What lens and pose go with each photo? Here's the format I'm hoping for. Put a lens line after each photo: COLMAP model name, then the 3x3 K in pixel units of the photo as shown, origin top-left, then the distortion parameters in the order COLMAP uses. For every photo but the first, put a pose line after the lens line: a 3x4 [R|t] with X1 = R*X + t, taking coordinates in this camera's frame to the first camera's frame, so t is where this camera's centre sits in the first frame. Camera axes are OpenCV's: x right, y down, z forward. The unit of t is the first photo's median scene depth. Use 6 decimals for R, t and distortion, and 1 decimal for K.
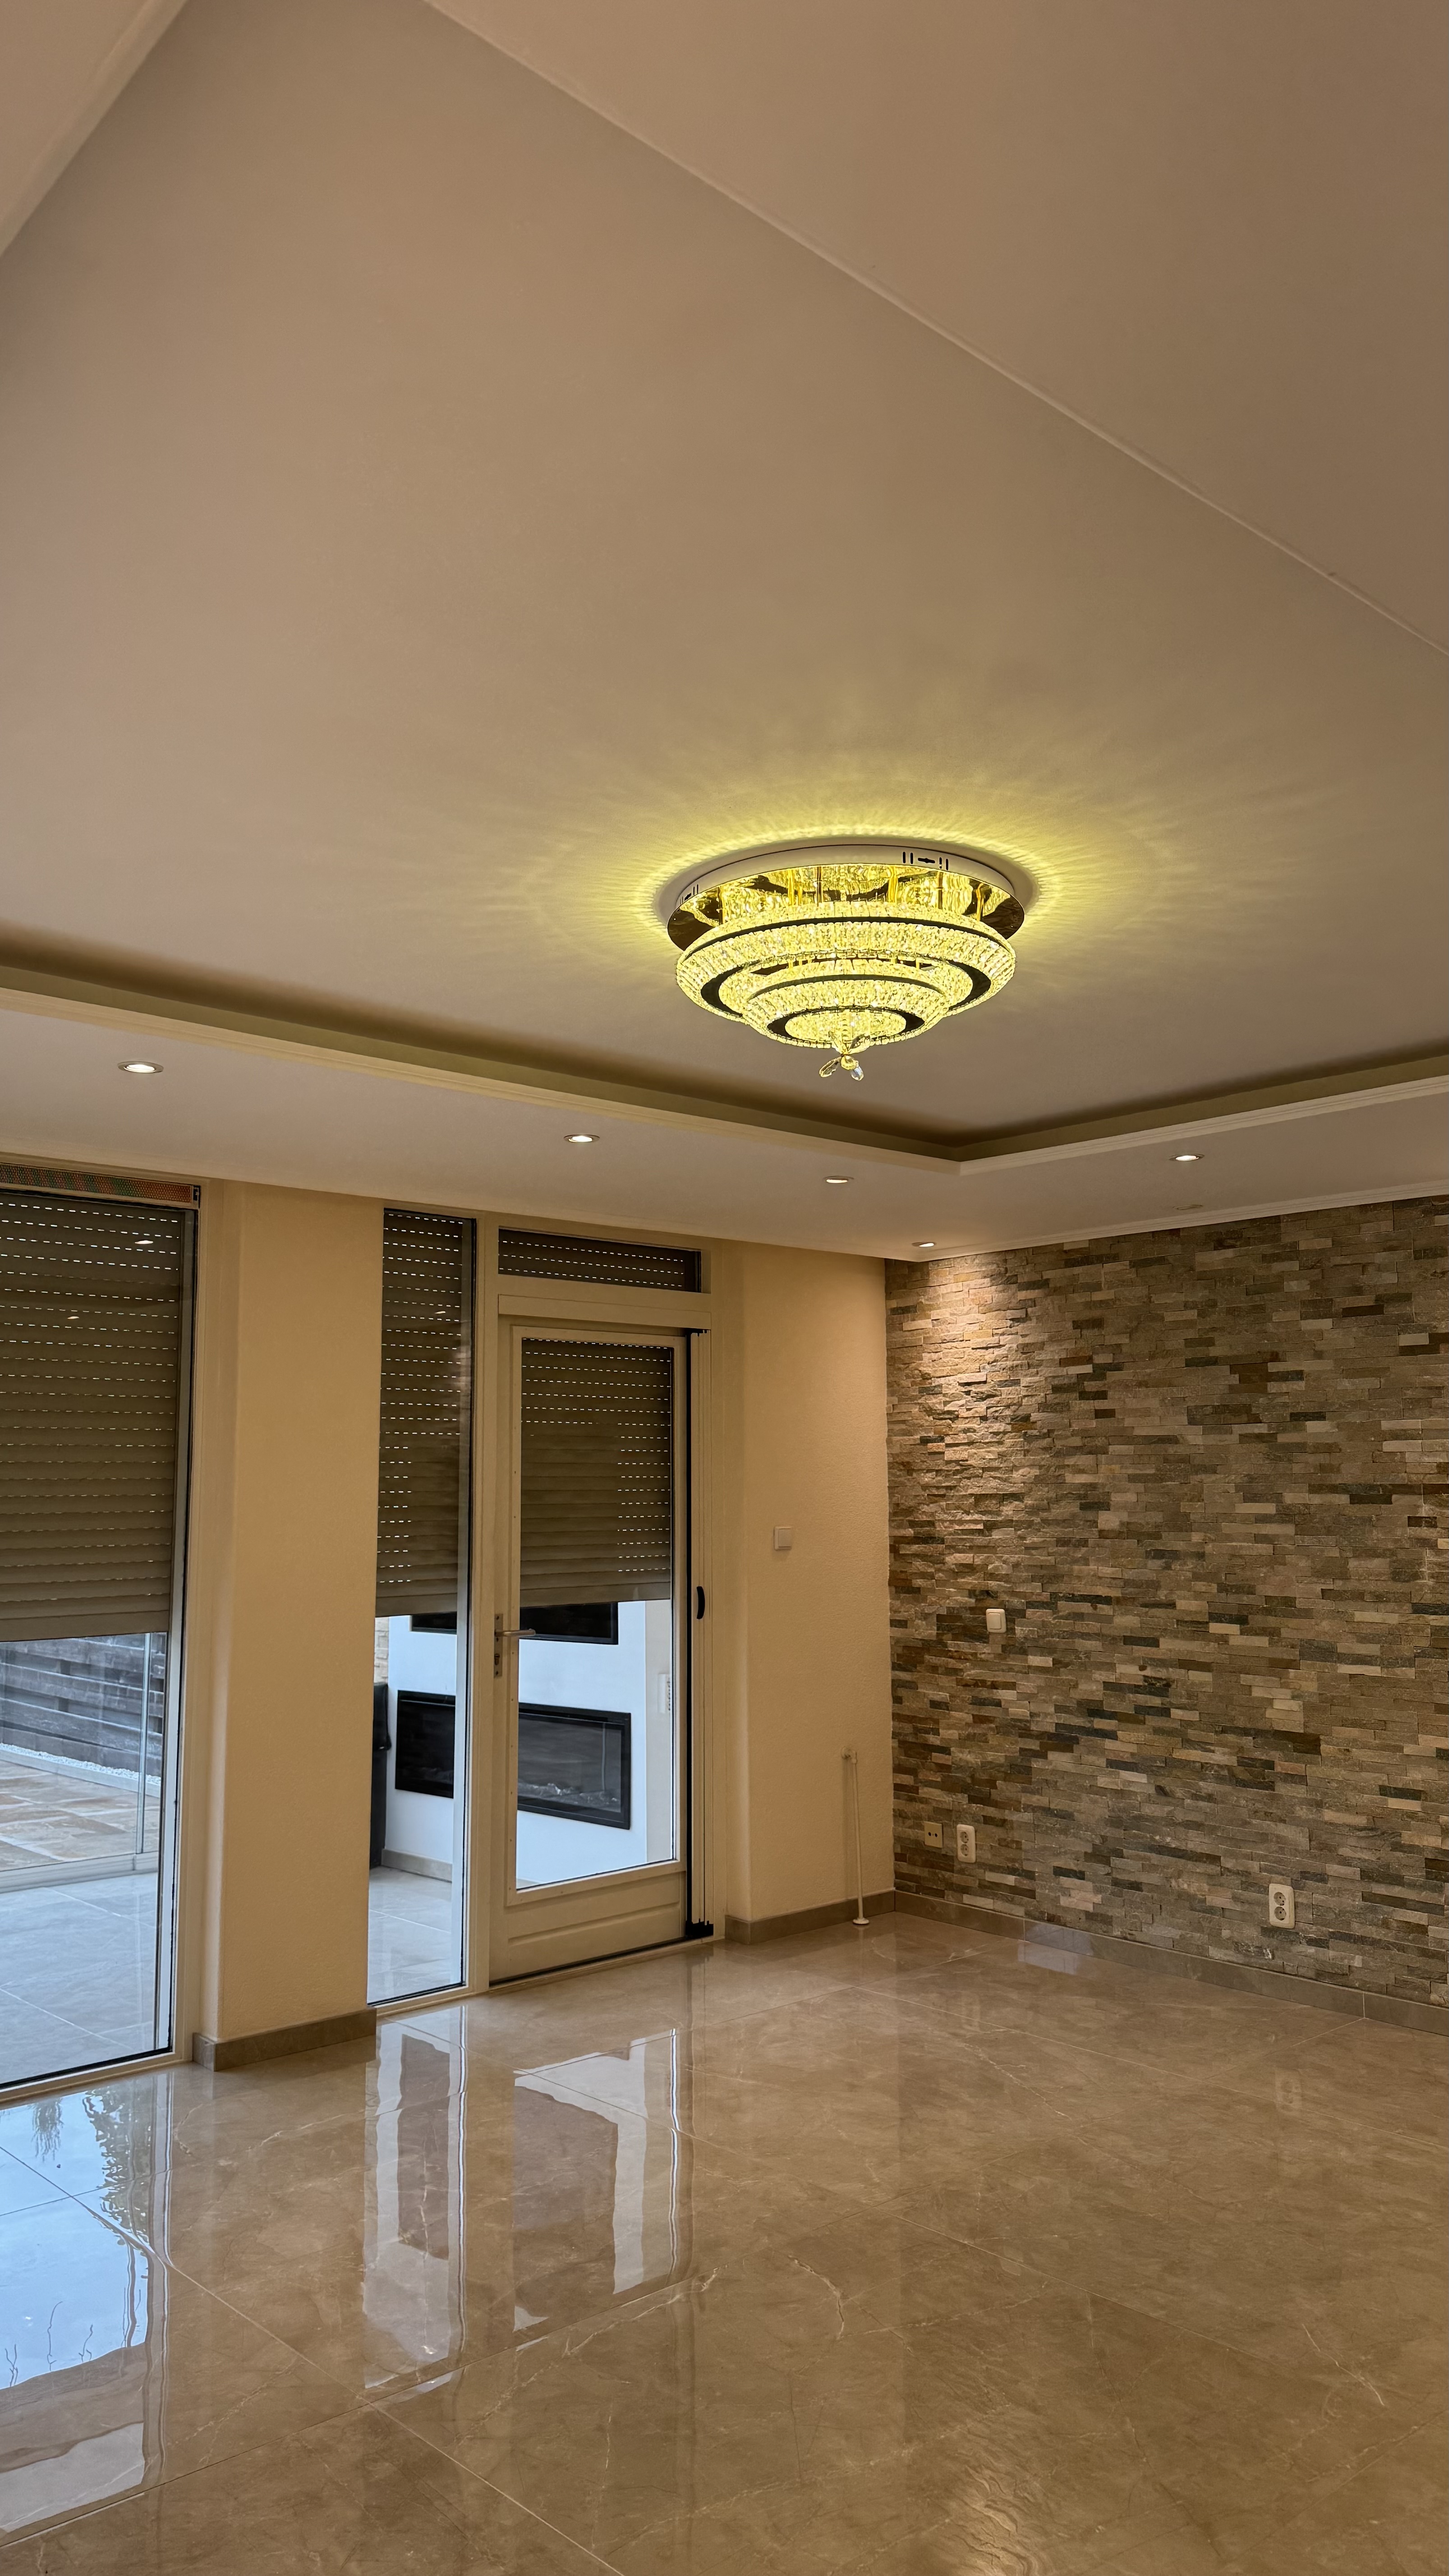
lens RADIAL K [[1813.6, 0, 713.4], [0, 1813.6, 1293.2], [0, 0, 1]] dist [0.092232, -0.107013]
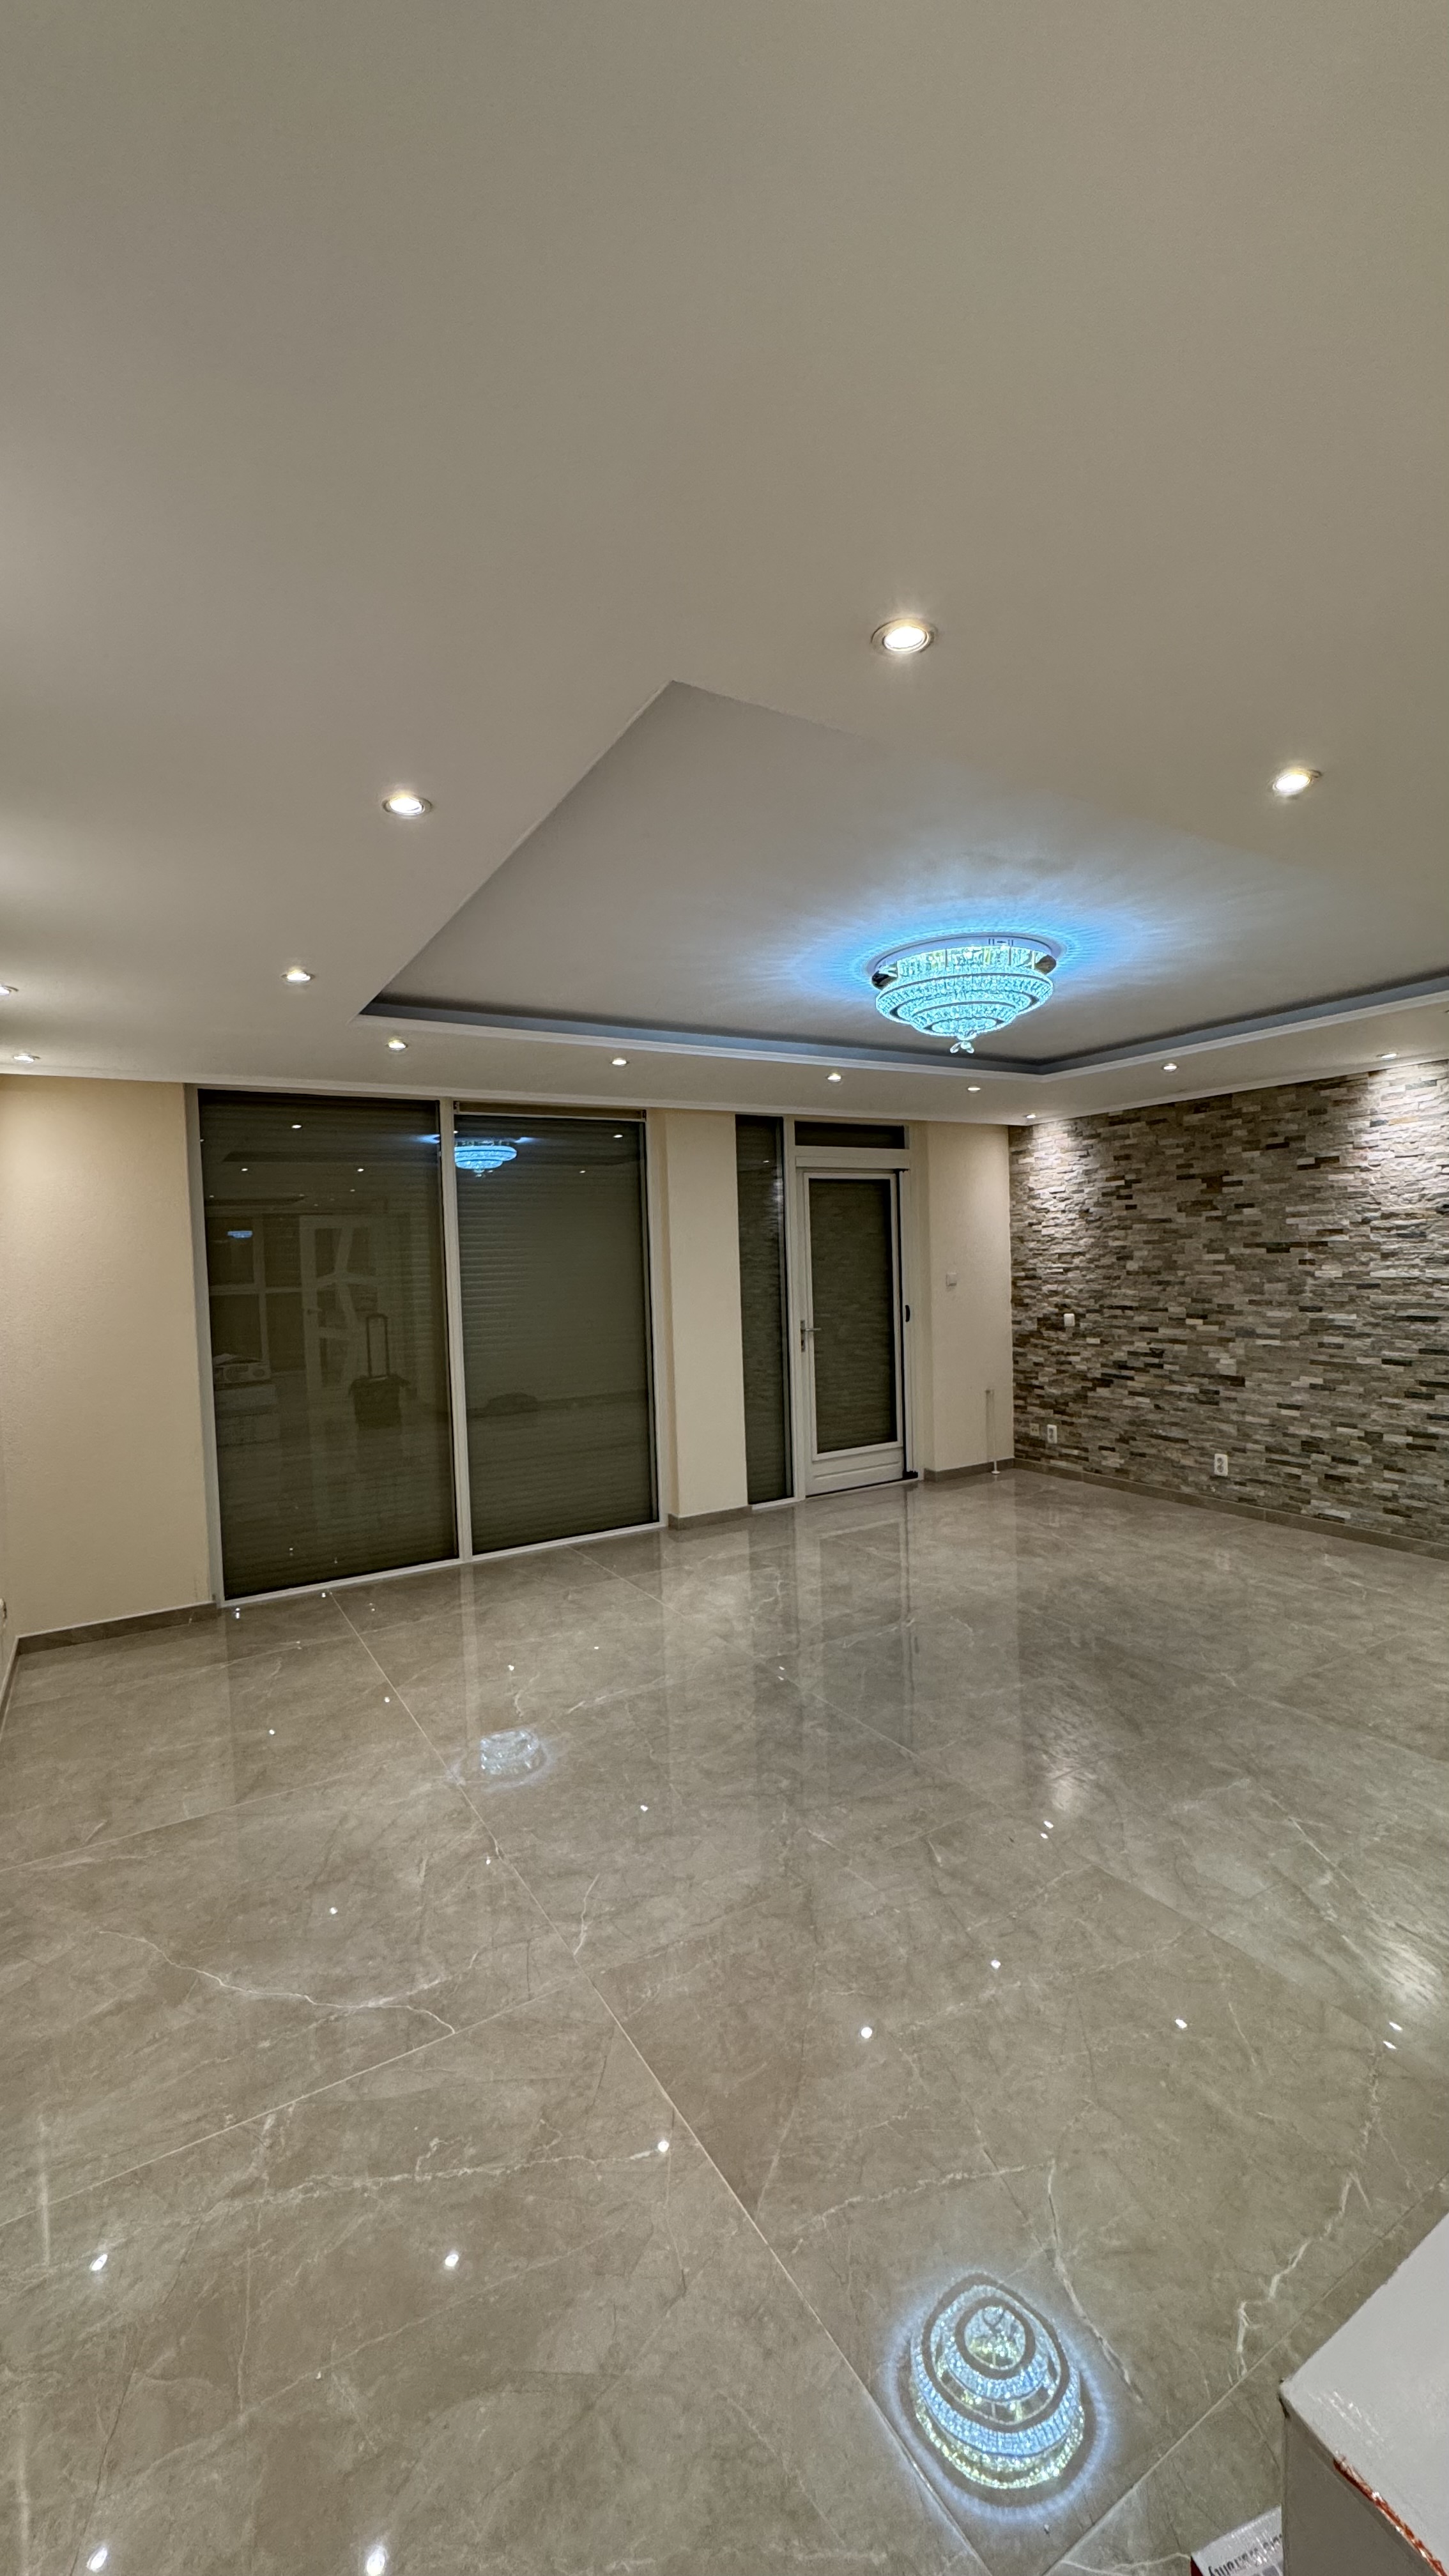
lens RADIAL K [[1033.0, 0, 720.8], [0, 1033.0, 1280.3], [0, 0, 1]] dist [-0.004500, 0.001013]
pose [[0.980147, -0.021082, -0.197147, 0.016653], [0.048087, 0.989920, 0.133217, -0.020293], [0.192351, -0.140052, 0.971281, -0.099256]]
